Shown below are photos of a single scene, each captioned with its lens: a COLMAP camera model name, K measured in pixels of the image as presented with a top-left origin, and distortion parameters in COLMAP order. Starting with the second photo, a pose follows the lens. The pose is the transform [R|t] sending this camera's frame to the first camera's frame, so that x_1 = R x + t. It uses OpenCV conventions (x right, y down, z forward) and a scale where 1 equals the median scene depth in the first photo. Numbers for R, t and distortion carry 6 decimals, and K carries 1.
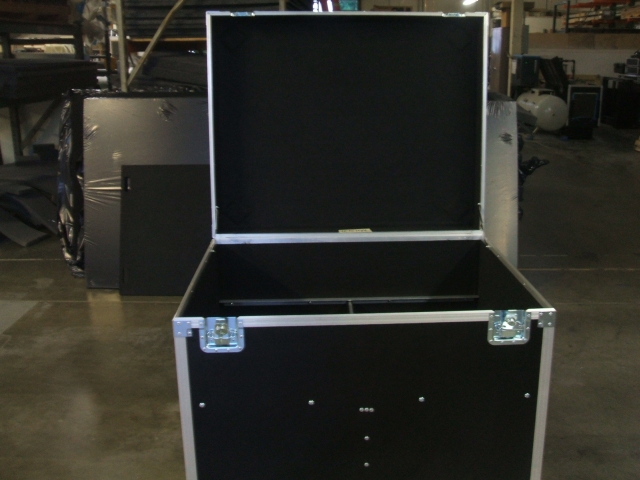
lens RADIAL K [[714.4, 0, 320.0], [0, 714.4, 240.0], [0, 0, 1]] dist [-0.062499, 0.033157]
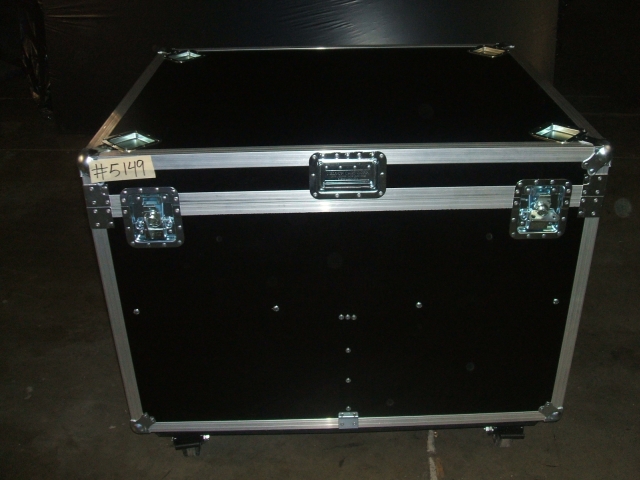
lens RADIAL K [[714.4, 0, 320.0], [0, 714.4, 240.0], [0, 0, 1]] dist [-0.062499, 0.033157]
pose [[0.999596, 0.003610, -0.028176, 0.055636], [0.003317, 0.970277, 0.241973, -0.033063], [0.028212, -0.241969, 0.969874, 0.252996]]
